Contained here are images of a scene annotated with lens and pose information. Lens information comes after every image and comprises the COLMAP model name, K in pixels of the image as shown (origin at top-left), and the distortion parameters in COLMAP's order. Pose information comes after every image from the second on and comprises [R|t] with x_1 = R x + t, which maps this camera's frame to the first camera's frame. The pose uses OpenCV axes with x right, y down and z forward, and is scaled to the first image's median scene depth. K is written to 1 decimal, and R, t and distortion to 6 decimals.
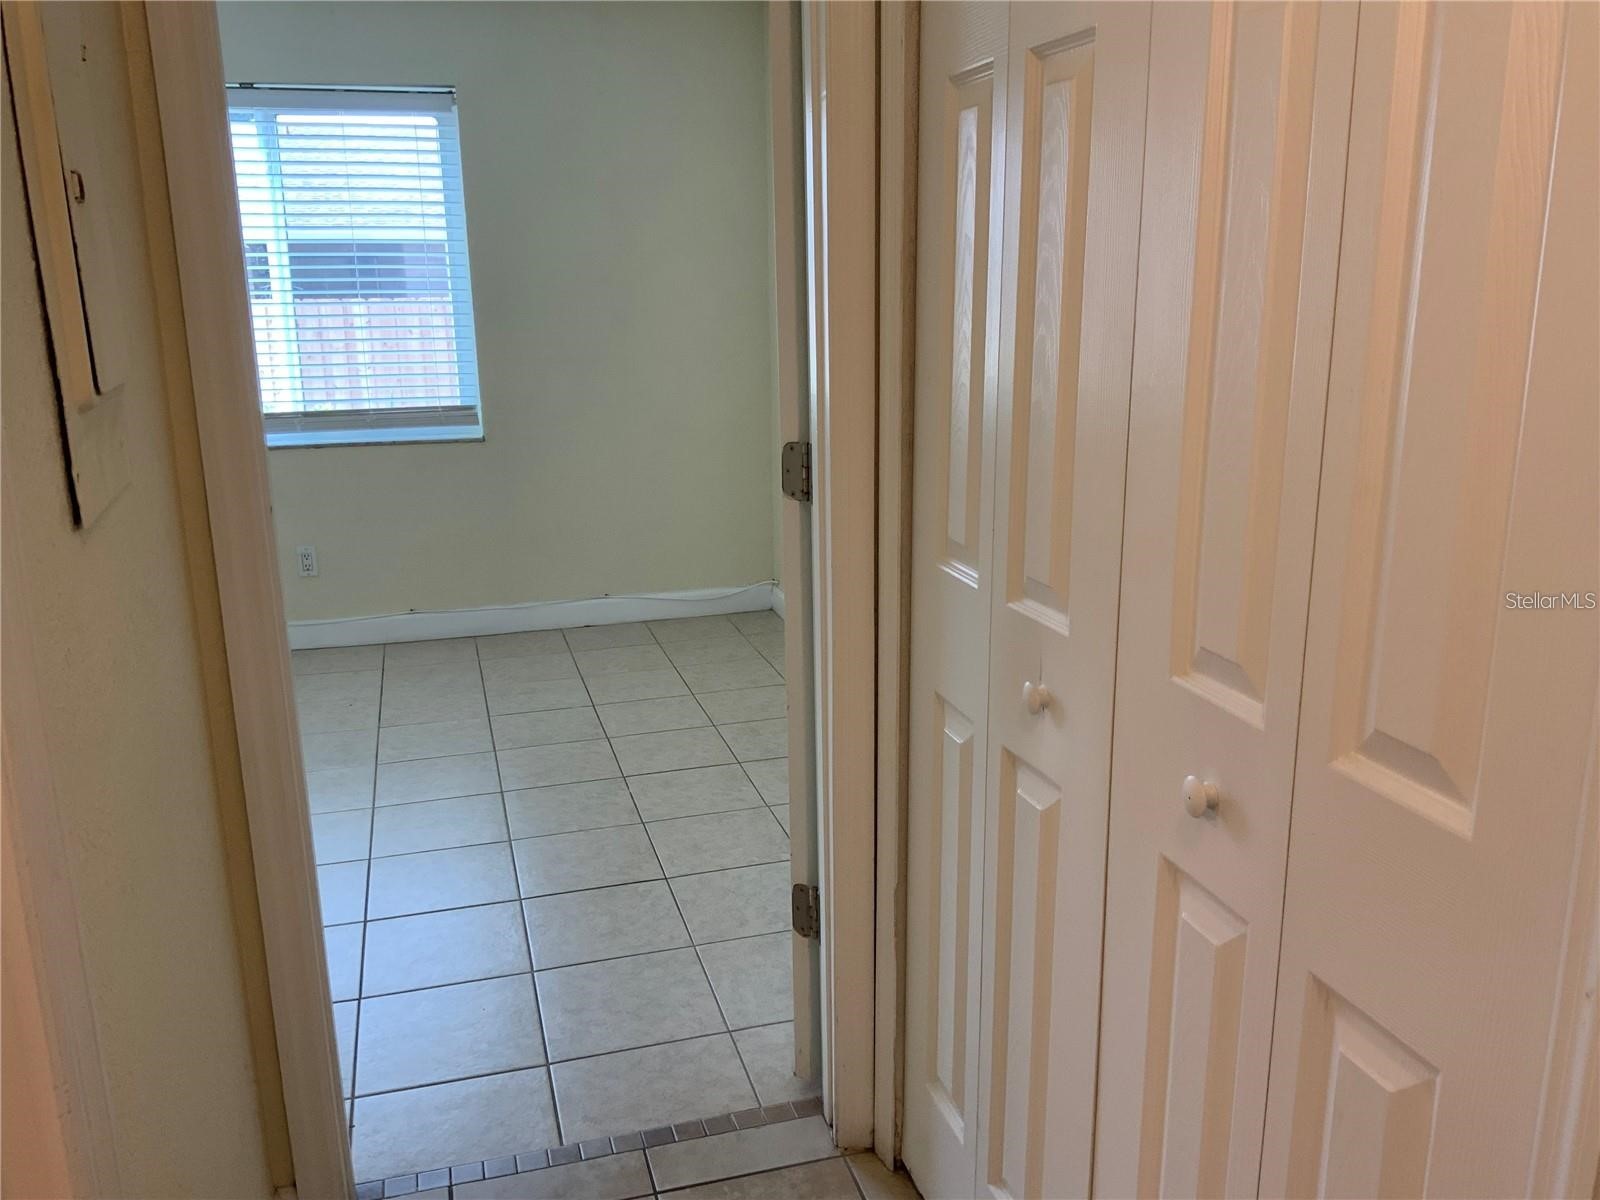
lens RADIAL K [[1320.7, 0, 800.0], [0, 1320.7, 600.0], [0, 0, 1]] dist [0.092050, -0.176958]
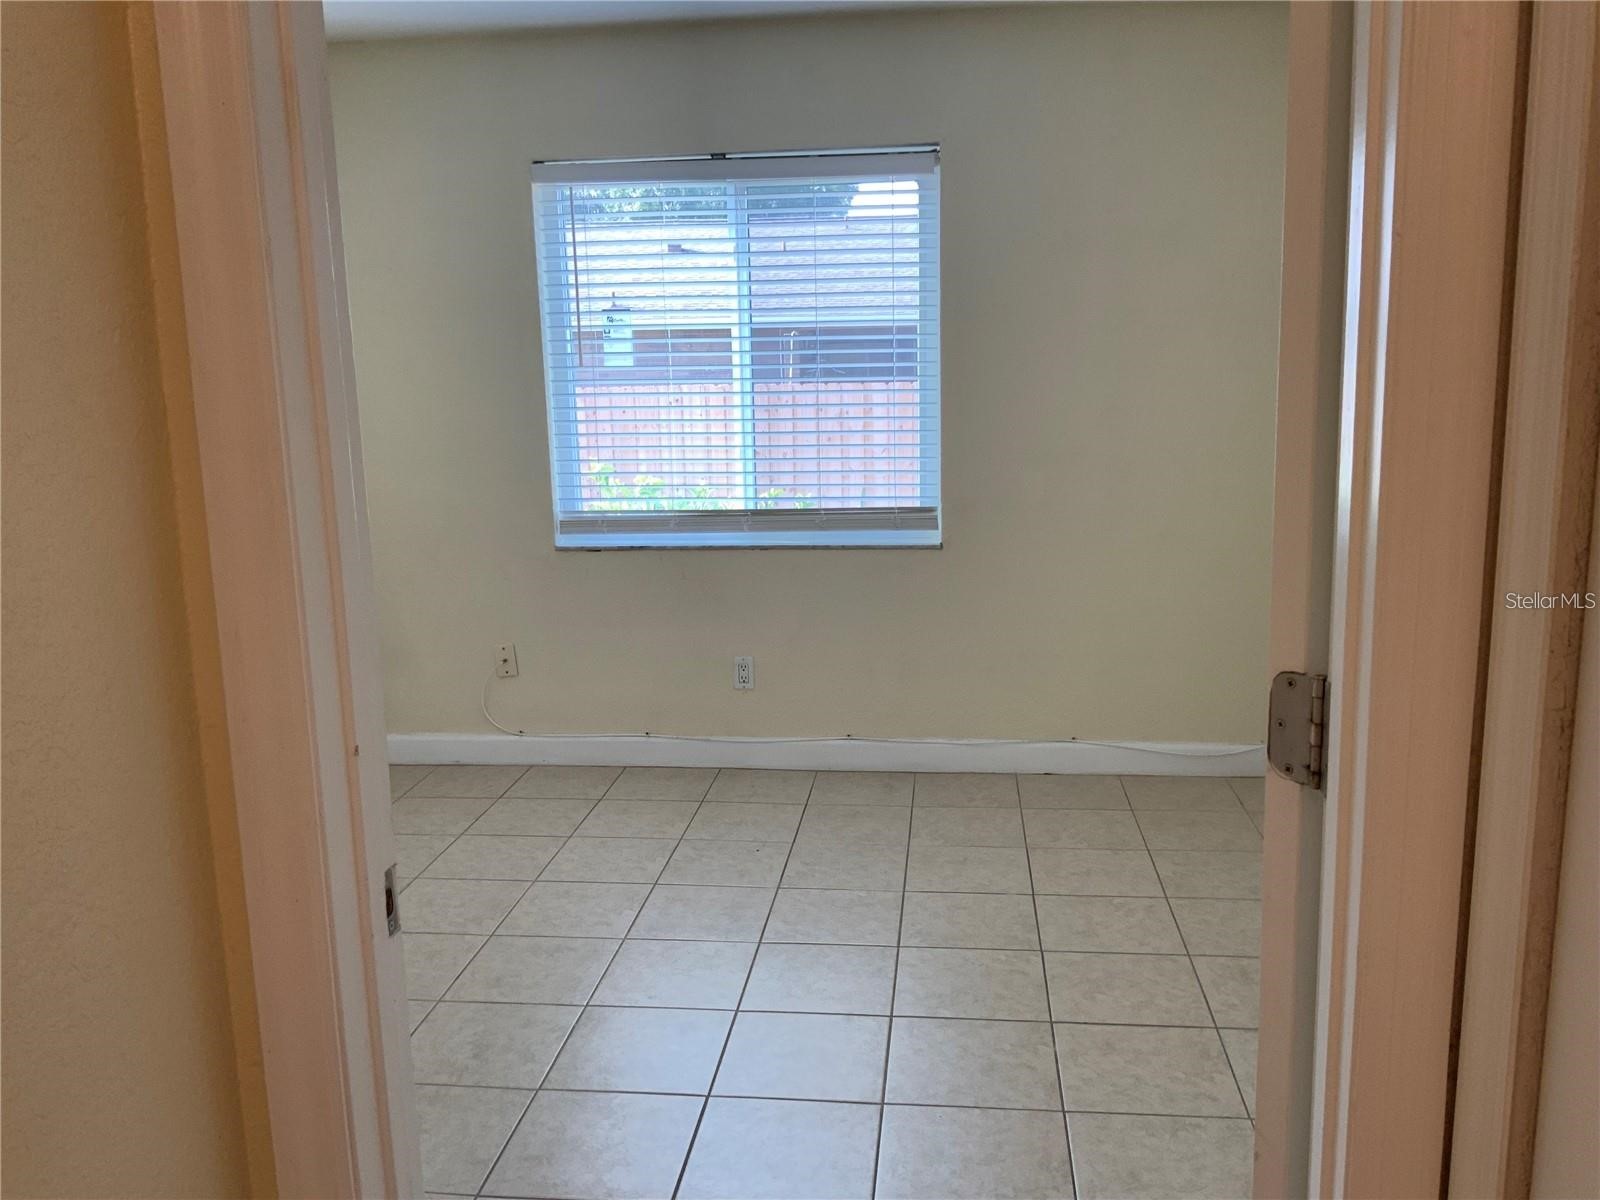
lens RADIAL K [[1324.9, 0, 800.0], [0, 1324.9, 600.0], [0, 0, 1]] dist [0.116422, -0.194750]
pose [[0.923542, 0.060755, -0.378654, 0.005487], [-0.082583, 0.995713, -0.041657, -0.044917], [0.374500, 0.069742, 0.924600, 0.179136]]
